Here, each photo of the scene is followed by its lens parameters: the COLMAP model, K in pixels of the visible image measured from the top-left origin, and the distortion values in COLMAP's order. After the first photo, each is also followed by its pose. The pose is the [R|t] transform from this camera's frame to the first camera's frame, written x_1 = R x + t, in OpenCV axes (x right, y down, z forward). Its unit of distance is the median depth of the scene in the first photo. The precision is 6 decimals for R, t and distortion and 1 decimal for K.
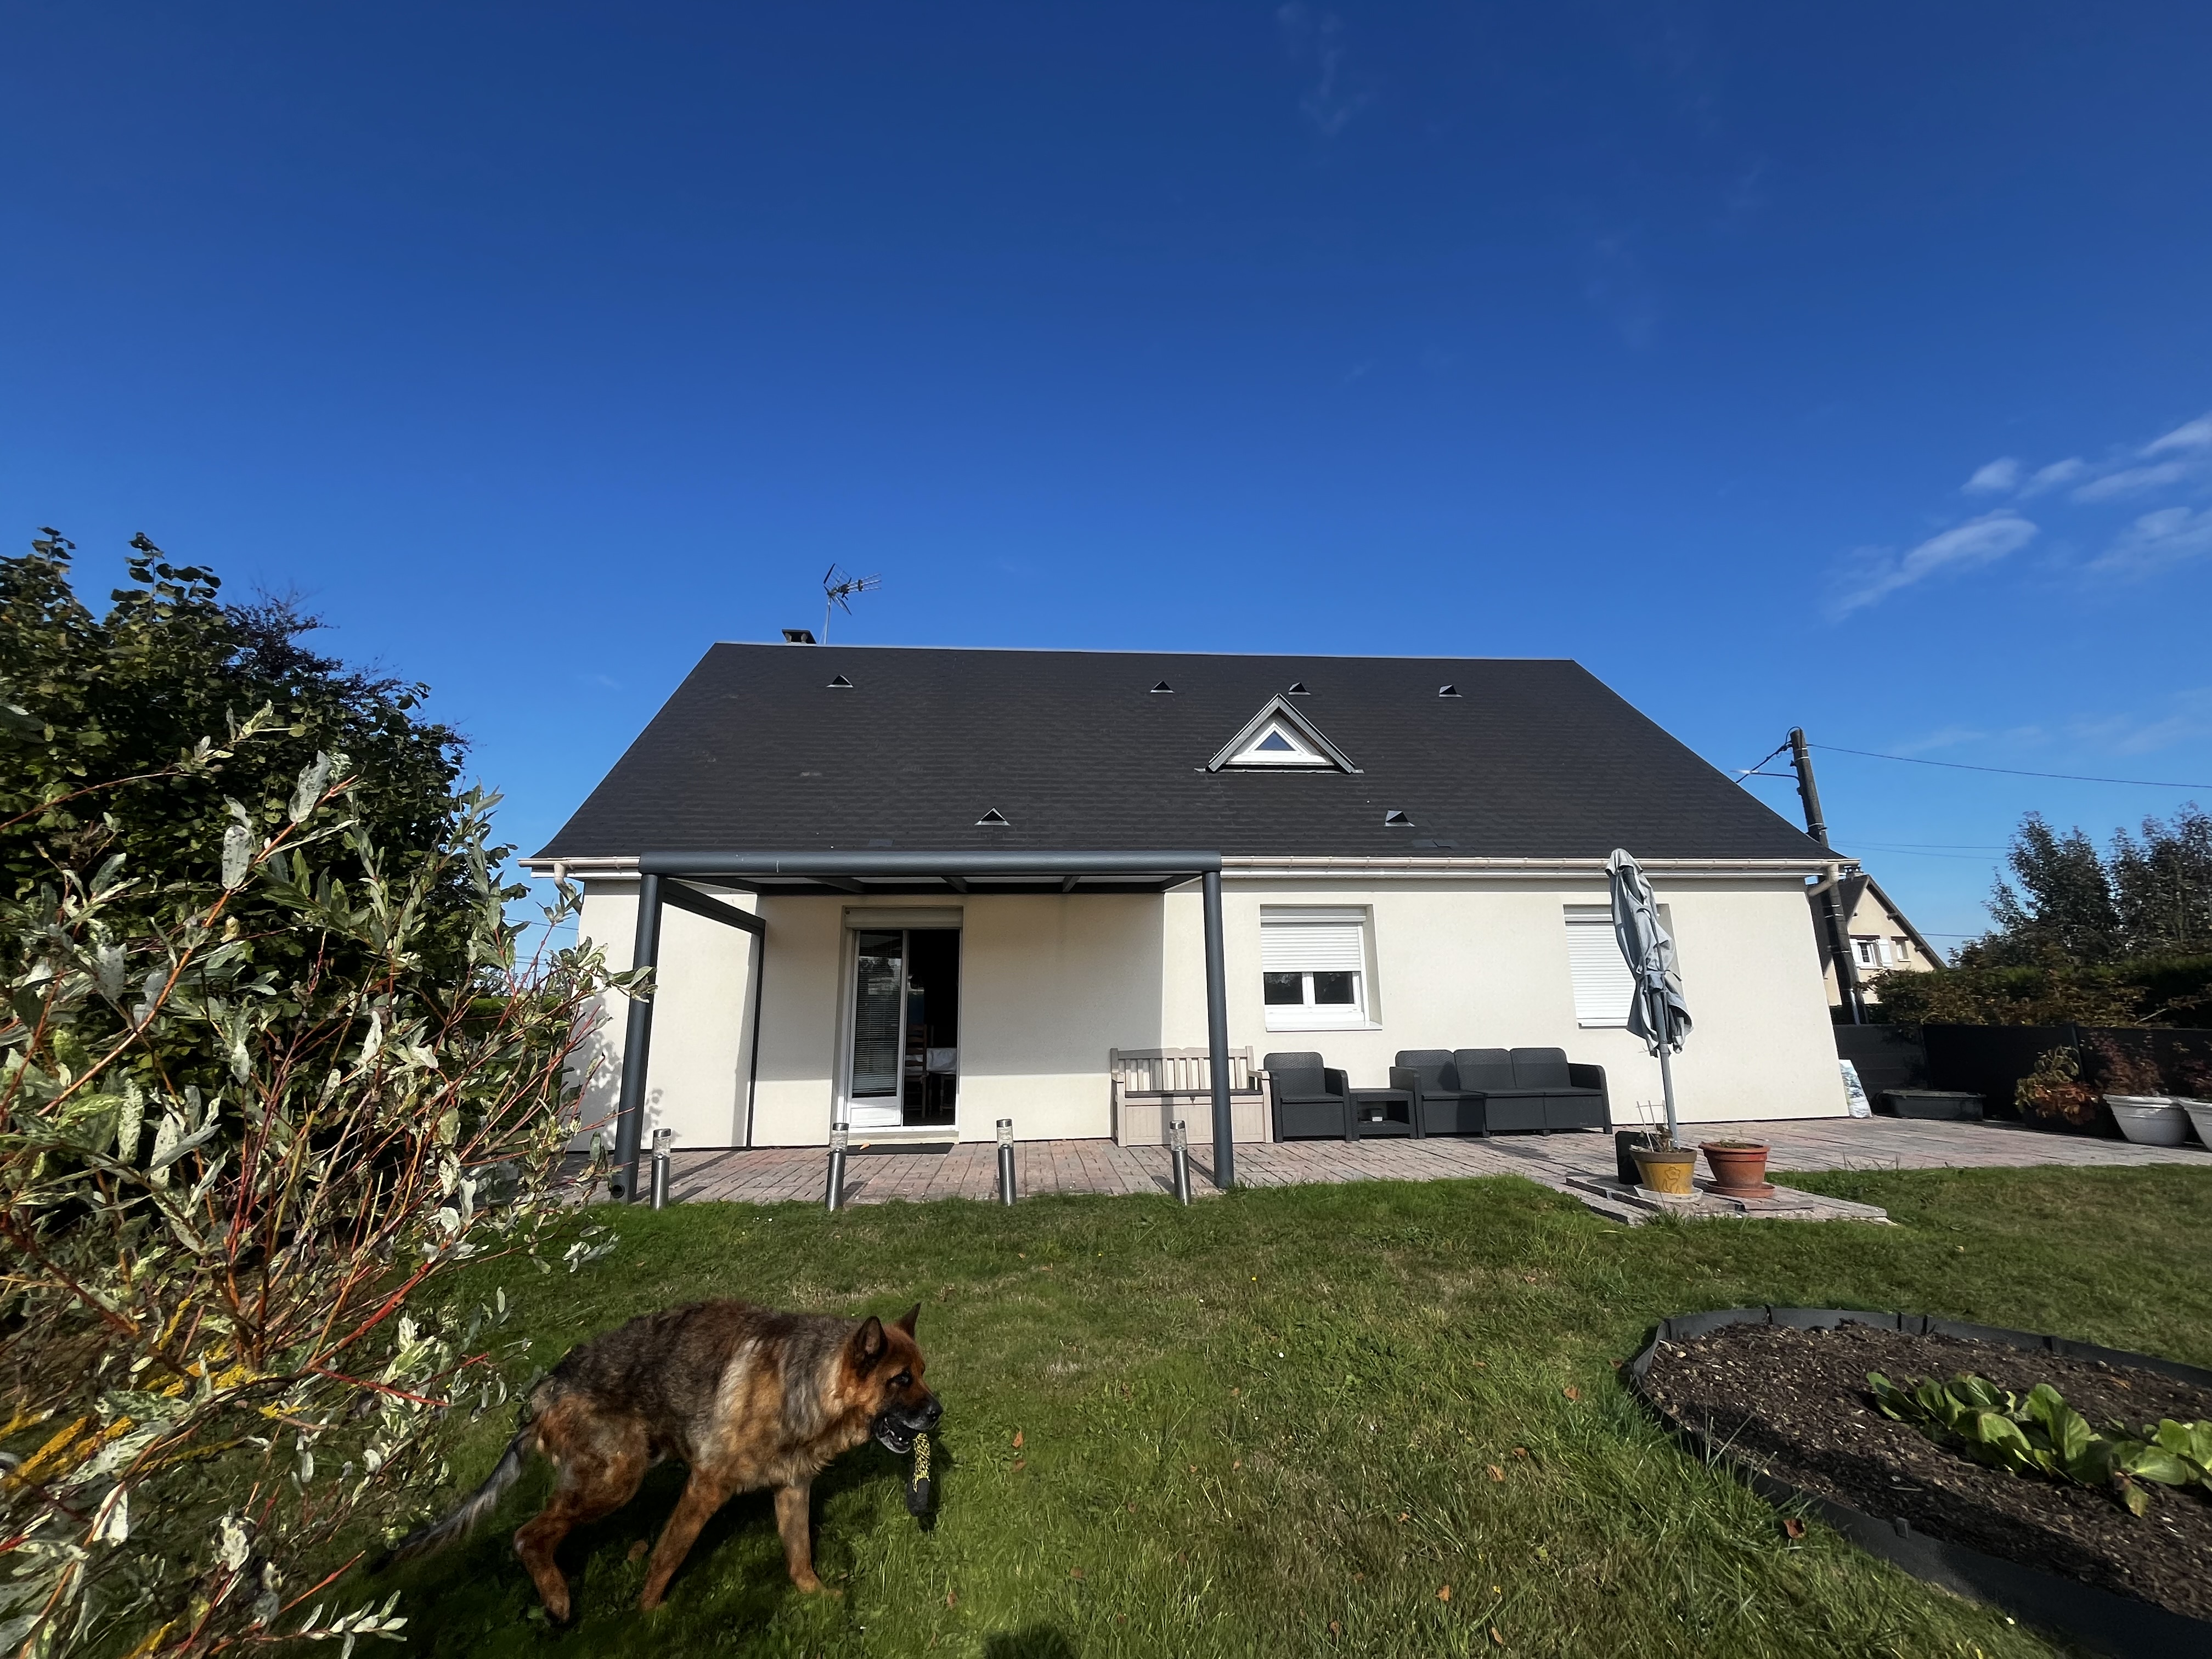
lens RADIAL K [[919.3, 0, 1095.8], [0, 919.3, 795.3], [0, 0, 1]] dist [0.001411, 0.000215]
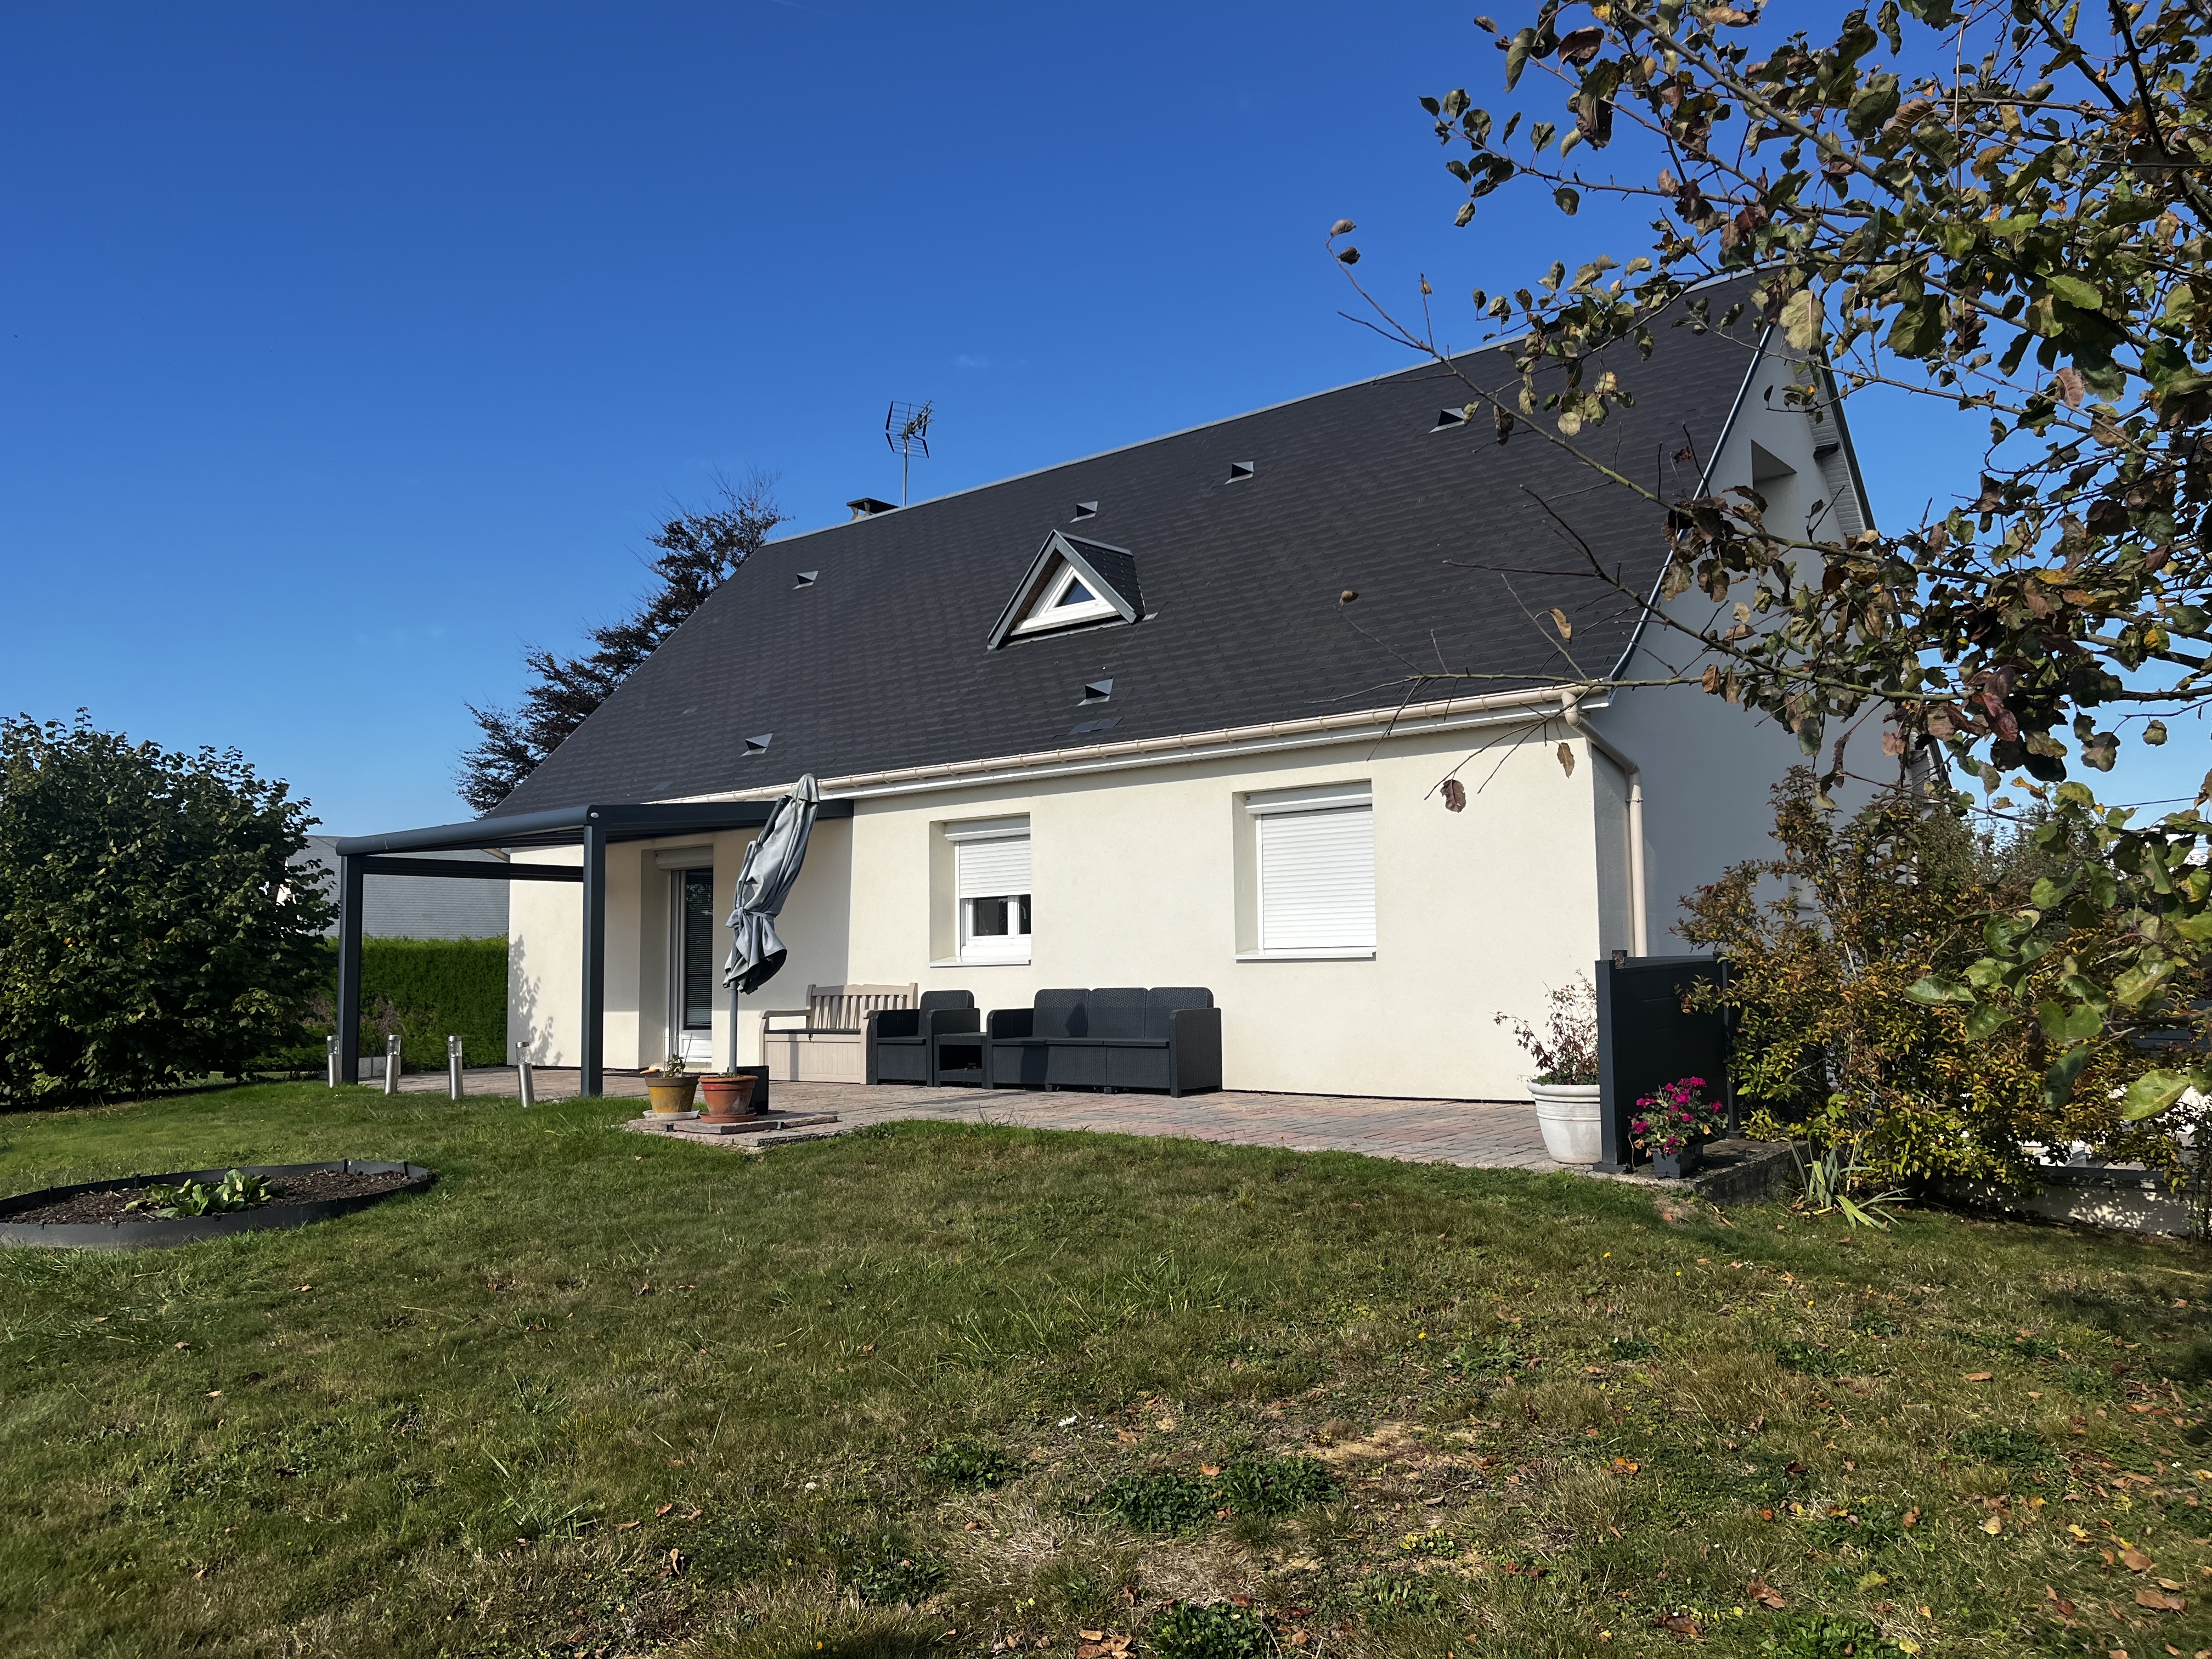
lens RADIAL K [[1693.6, 0, 1106.0], [0, 1693.6, 829.5], [0, 0, 1]] dist [0.010607, -0.002151]
pose [[0.714525, -0.059616, -0.697065, 1.389746], [0.179032, 0.978767, 0.099808, -0.001919], [0.676315, -0.196113, 0.710027, -0.003125]]
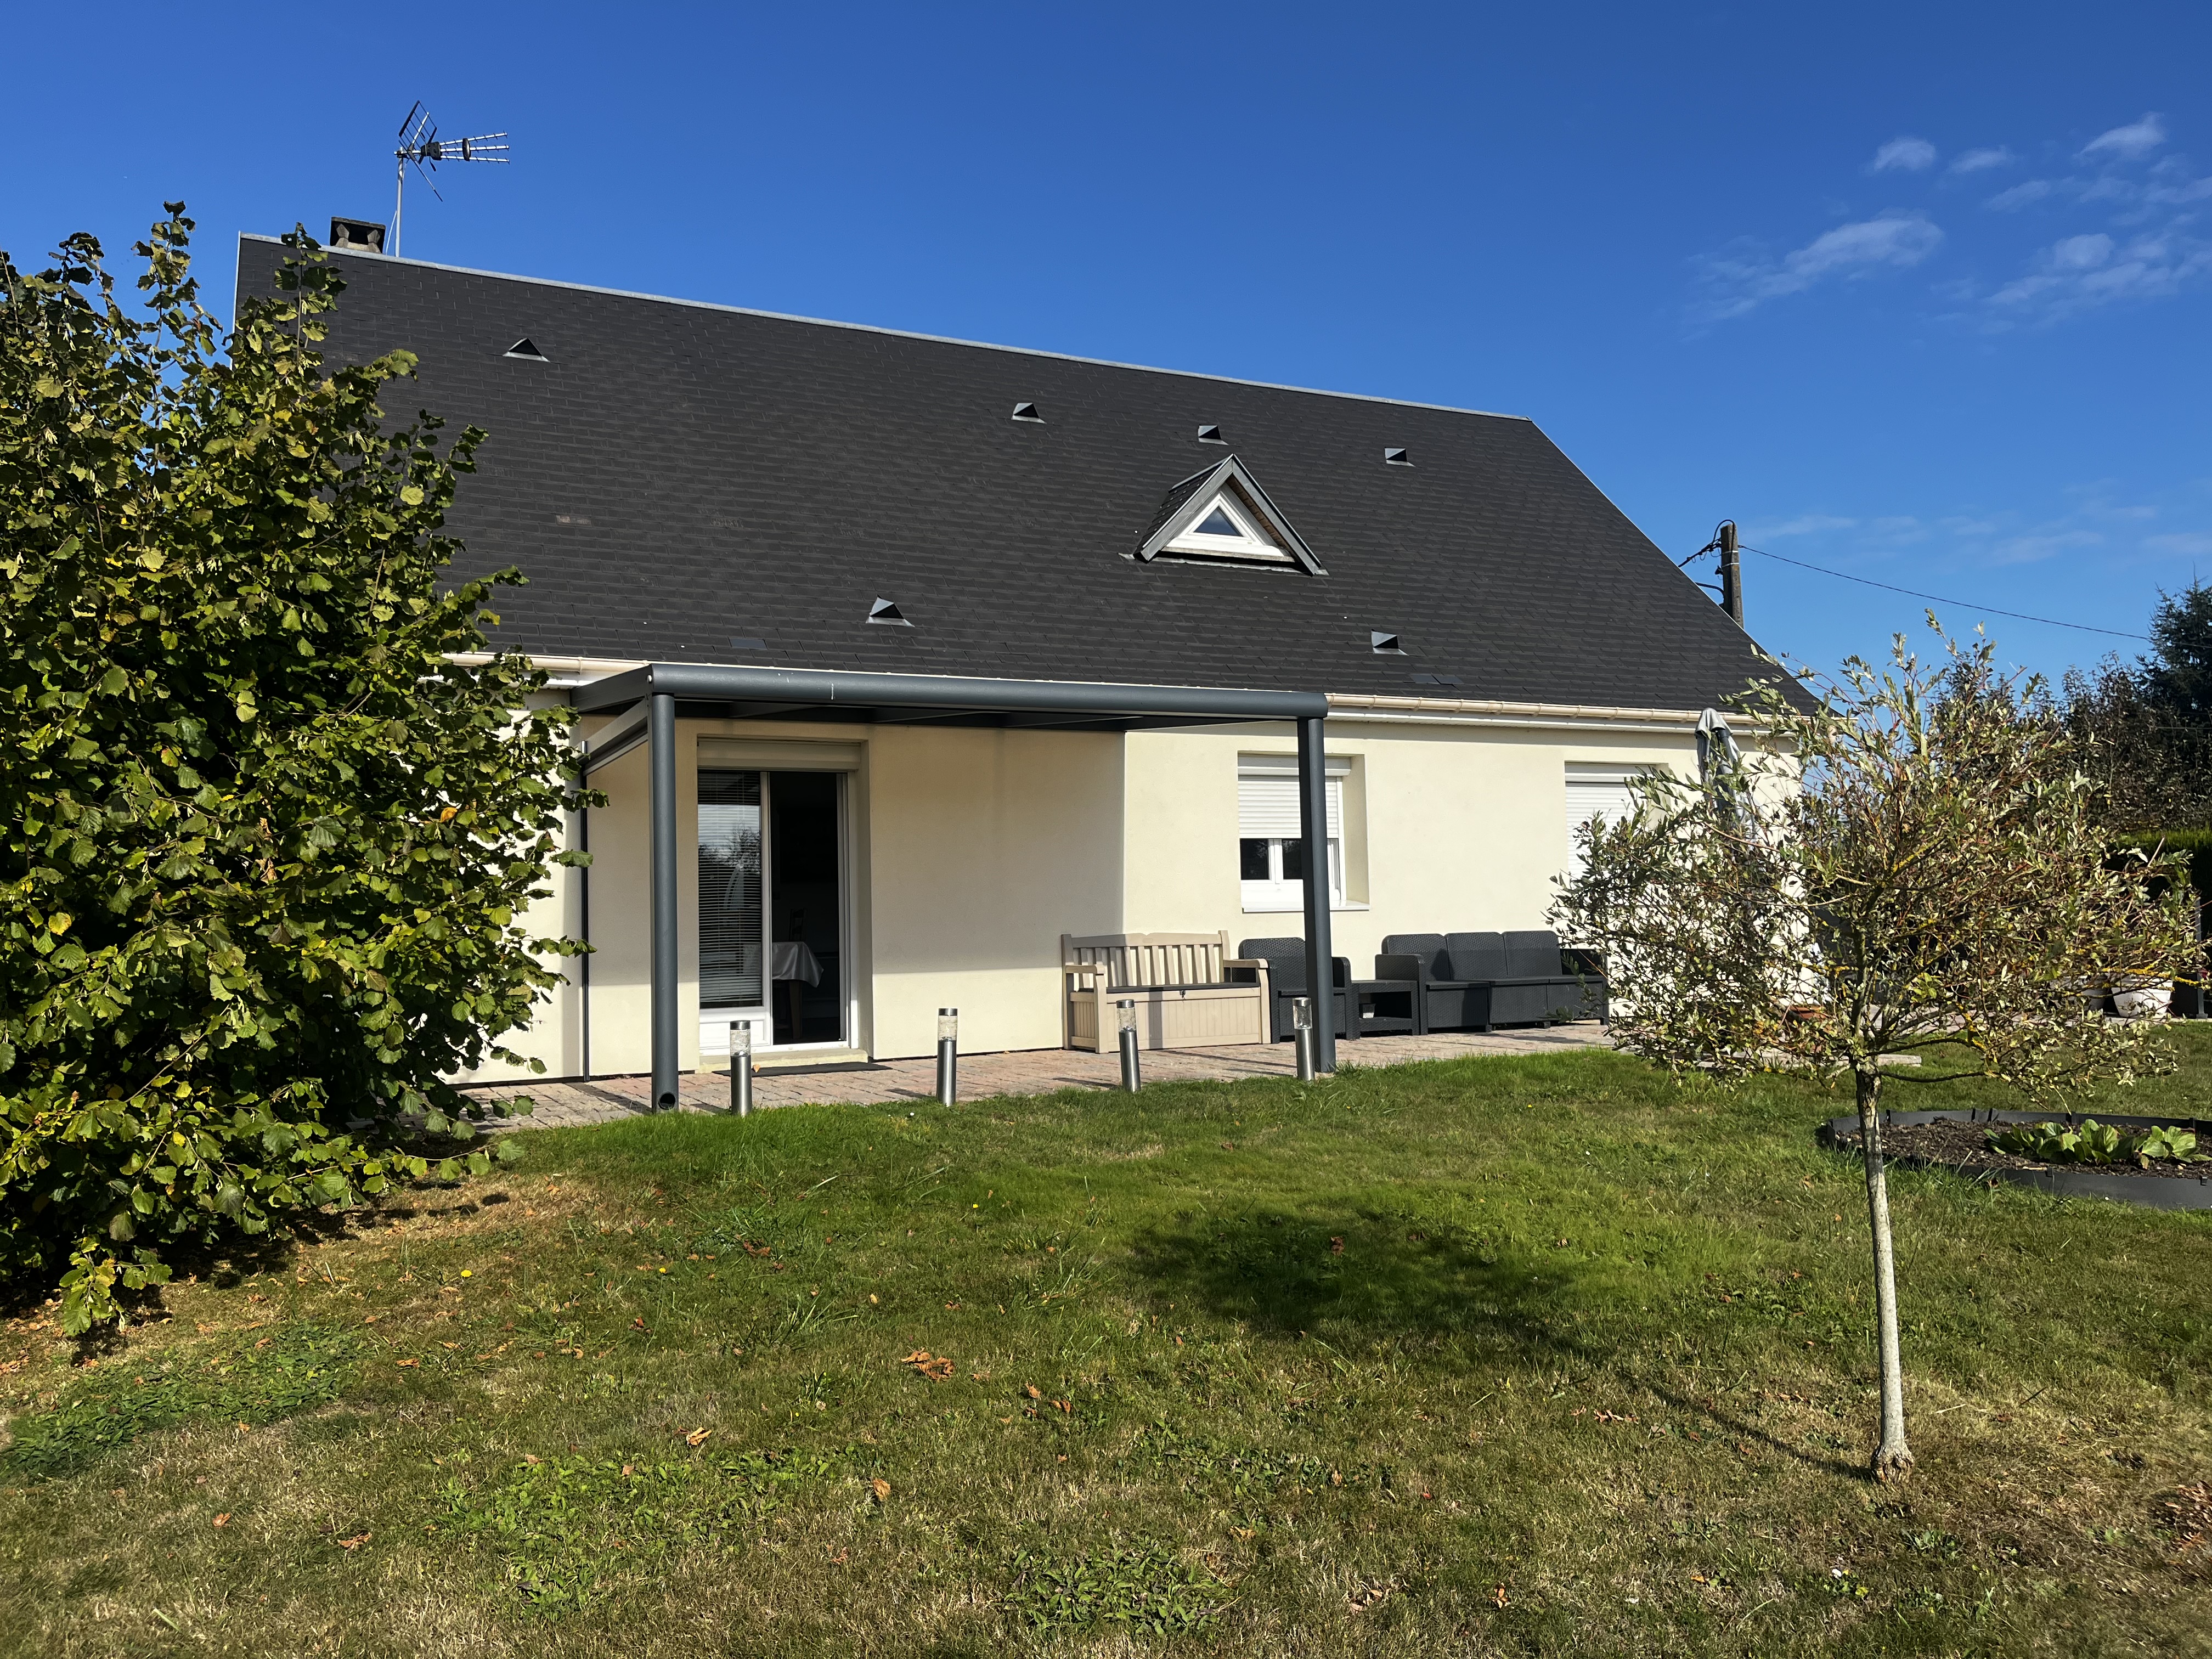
lens RADIAL K [[1693.6, 0, 1106.0], [0, 1693.6, 829.5], [0, 0, 1]] dist [0.010607, -0.002151]
pose [[0.927668, 0.013978, 0.373145, -0.444864], [-0.079651, 0.983708, 0.161169, -0.034218], [-0.364813, -0.179232, 0.913667, -0.249782]]
